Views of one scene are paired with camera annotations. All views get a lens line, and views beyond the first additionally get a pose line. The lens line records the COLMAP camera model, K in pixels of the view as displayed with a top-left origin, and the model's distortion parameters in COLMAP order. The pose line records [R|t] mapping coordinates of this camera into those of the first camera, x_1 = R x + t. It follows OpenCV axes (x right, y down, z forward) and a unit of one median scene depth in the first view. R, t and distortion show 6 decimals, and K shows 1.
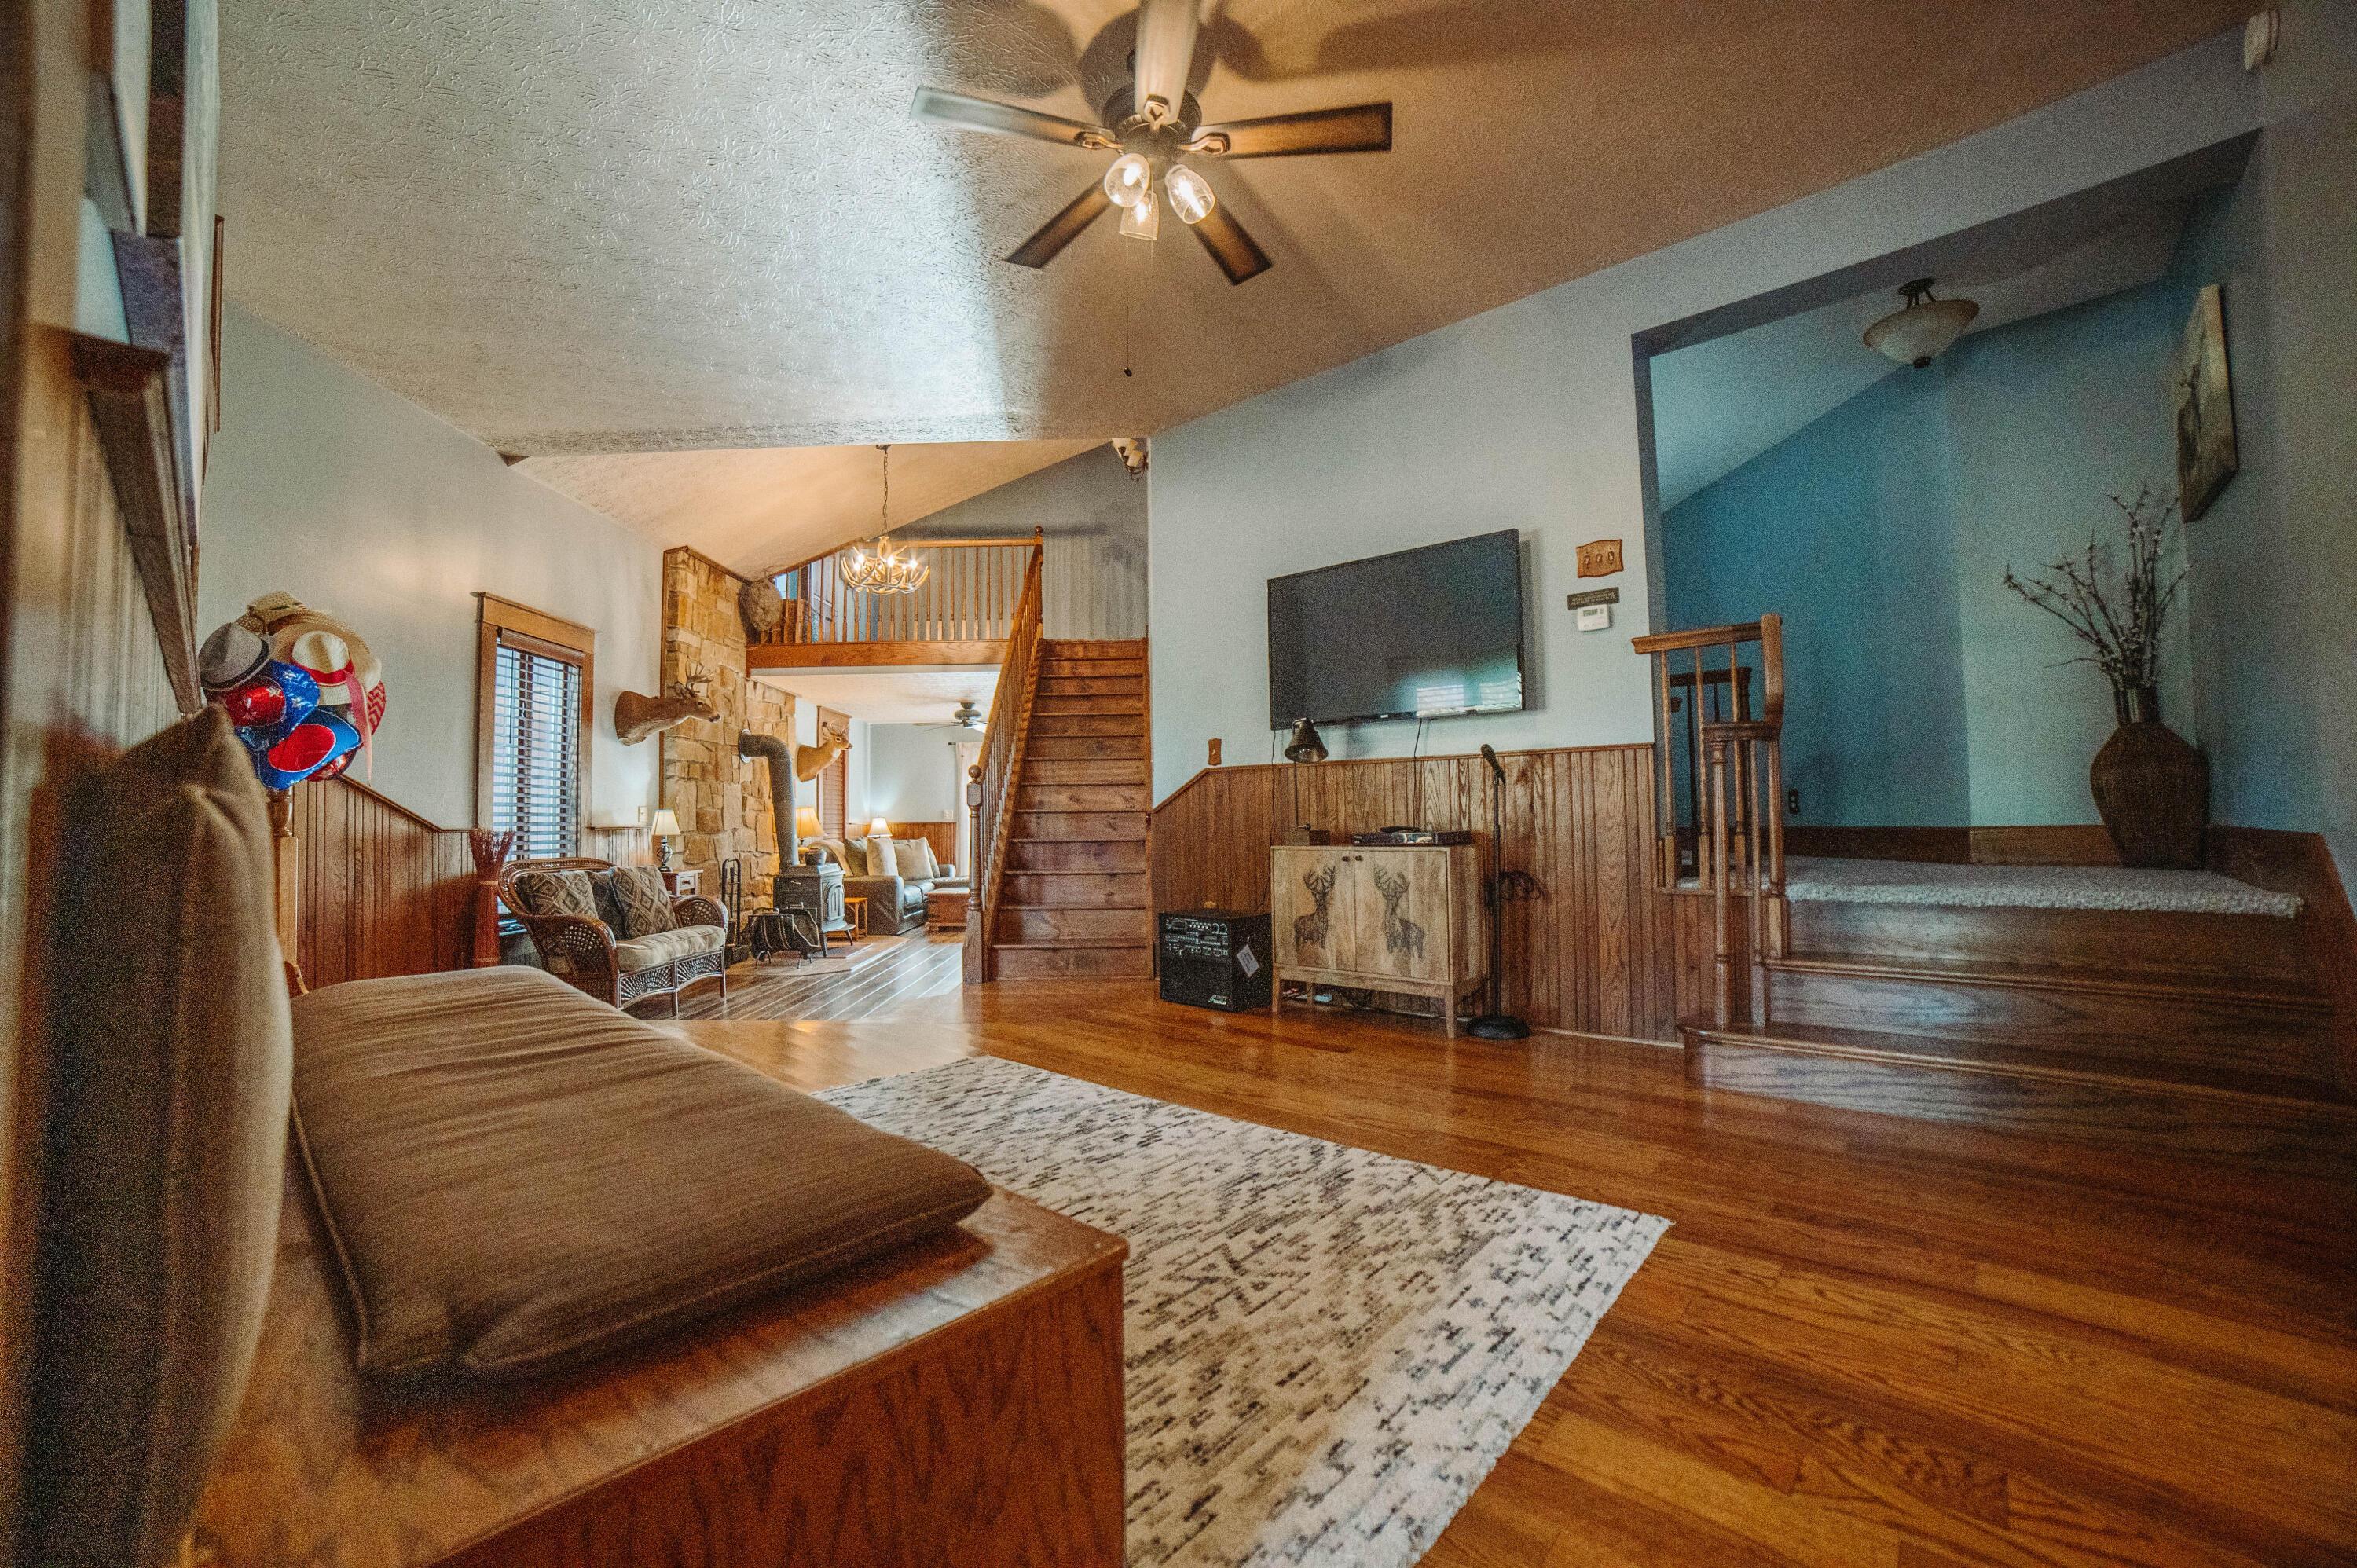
lens RADIAL K [[893.6, 0, 1173.3], [0, 893.6, 791.0], [0, 0, 1]] dist [-0.003321, 0.000164]
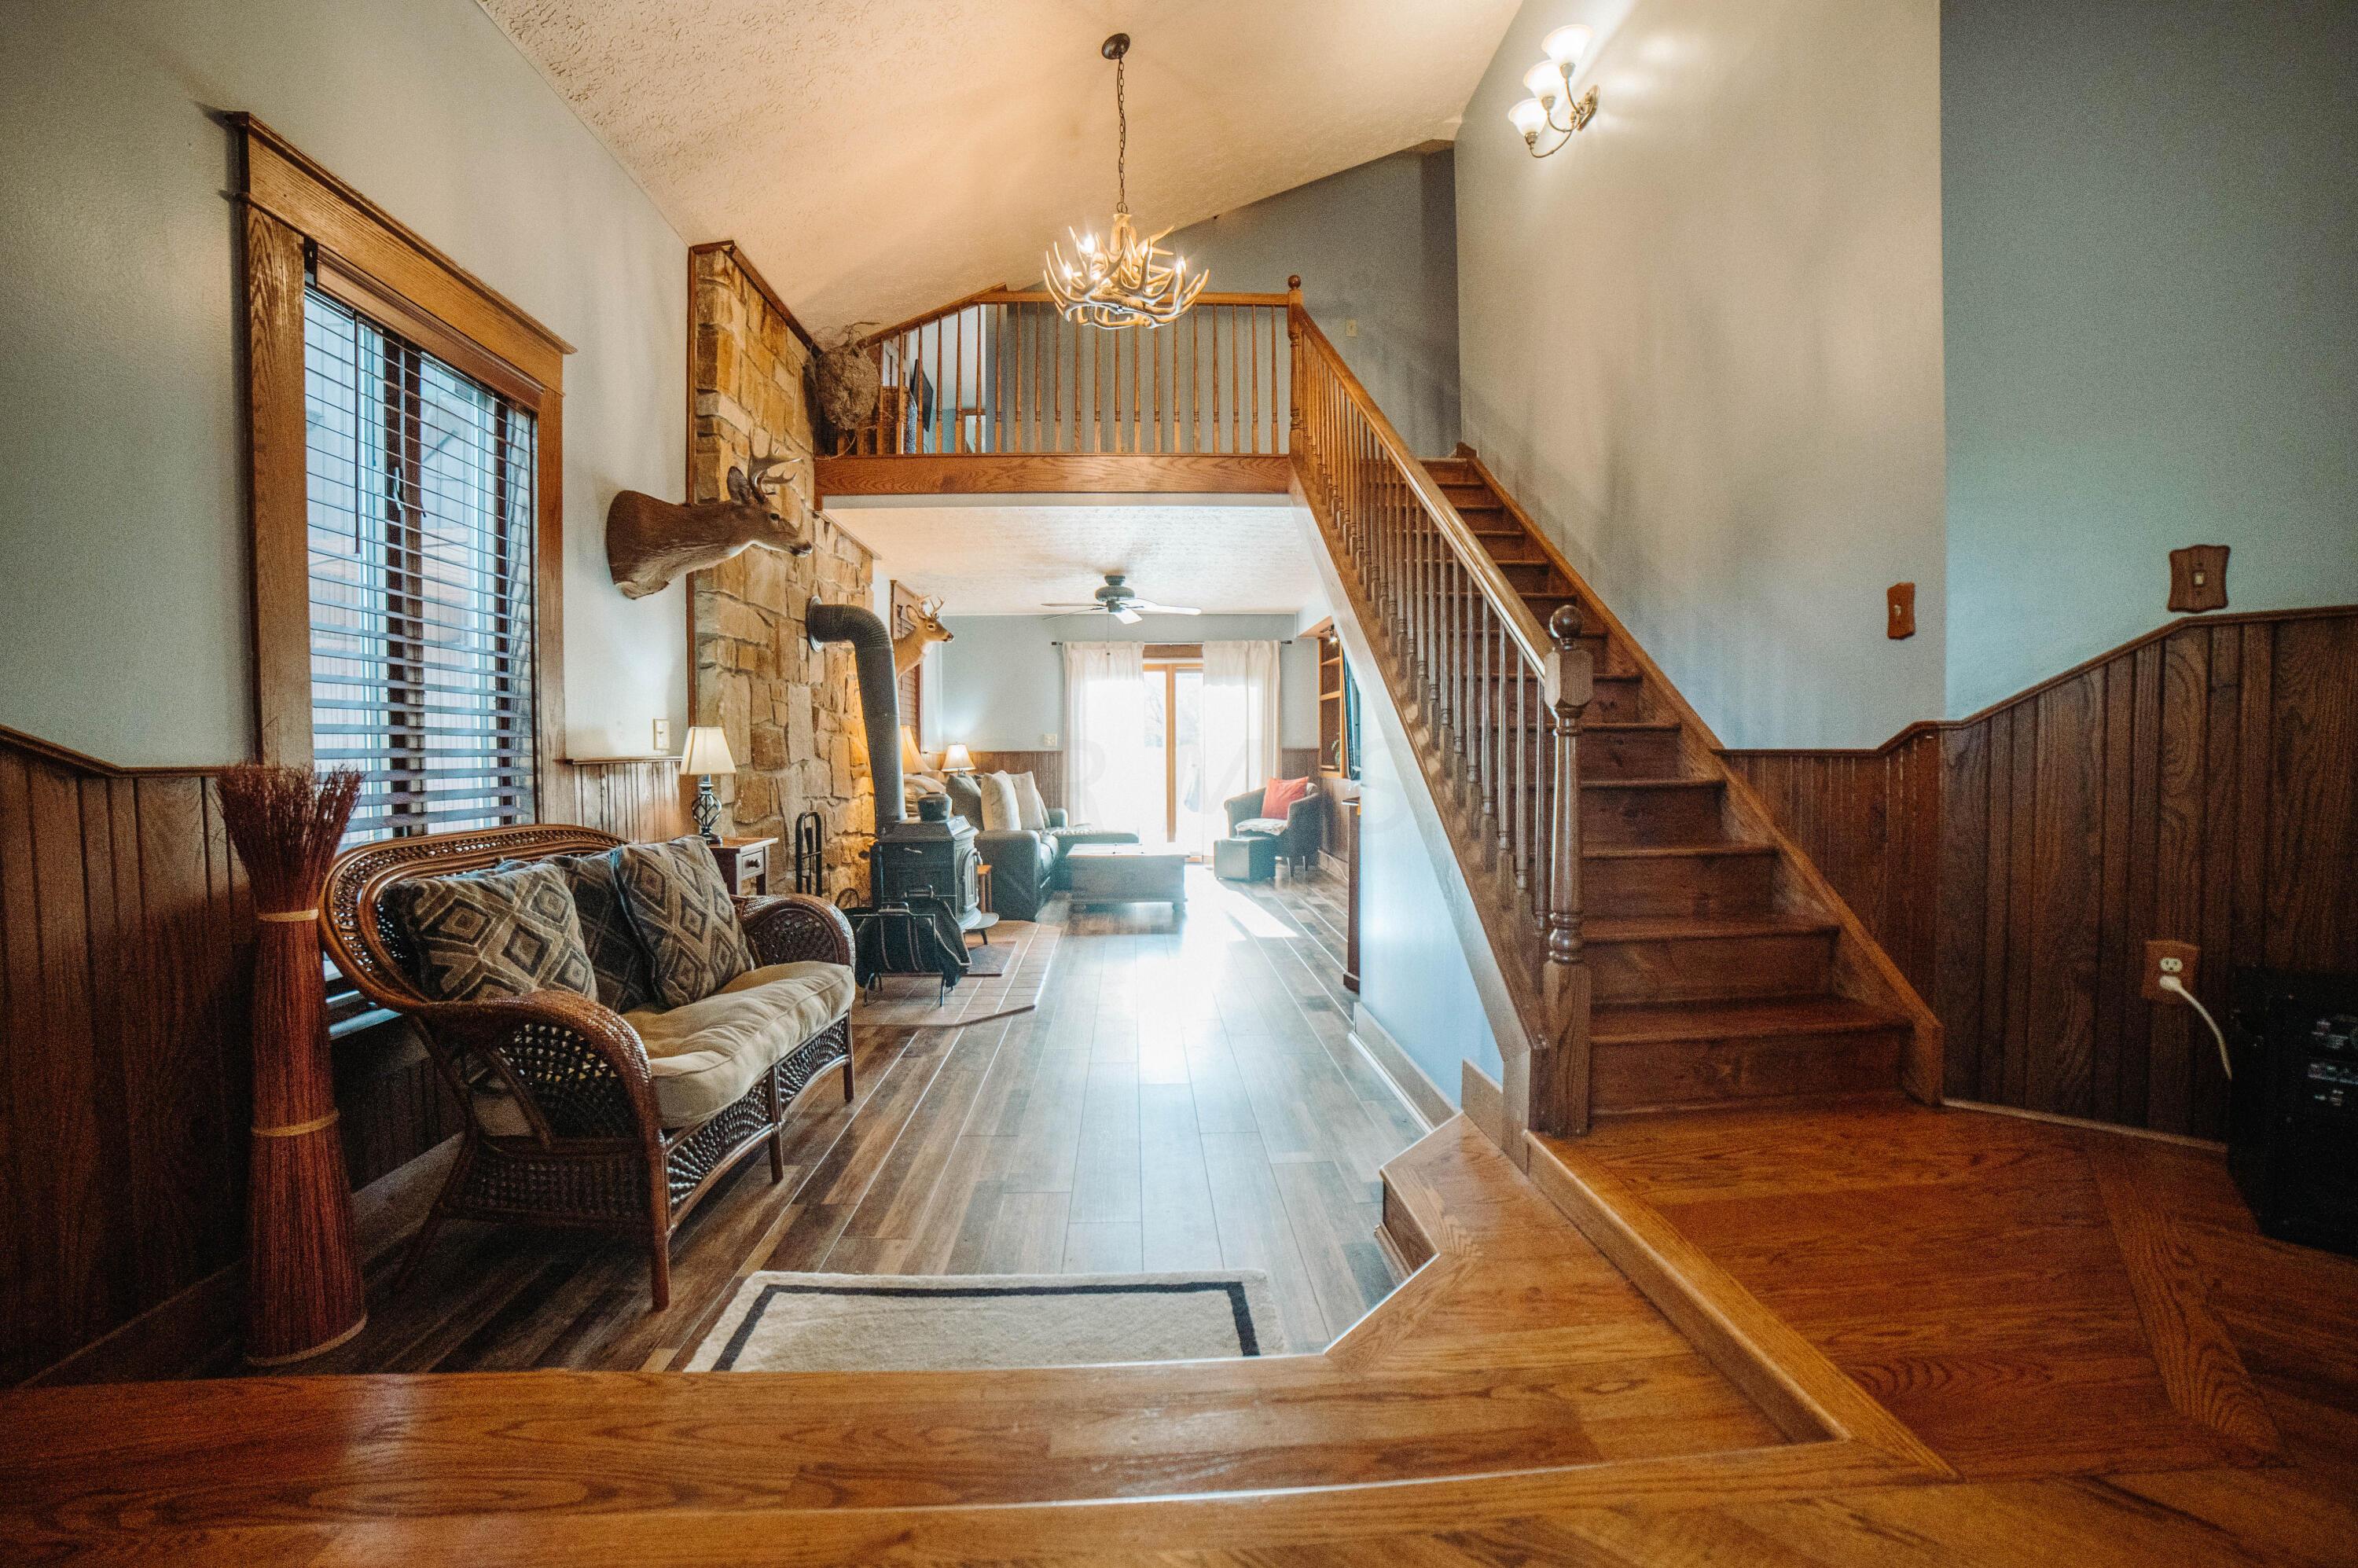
lens RADIAL K [[844.3, 0, 1175.5], [0, 844.3, 766.8], [0, 0, 1]] dist [-0.059165, 0.020058]
pose [[0.997655, -0.000593, 0.068442, -0.337029], [-0.003057, 0.998579, 0.053212, 0.018987], [-0.068376, -0.053296, 0.996235, 0.509362]]
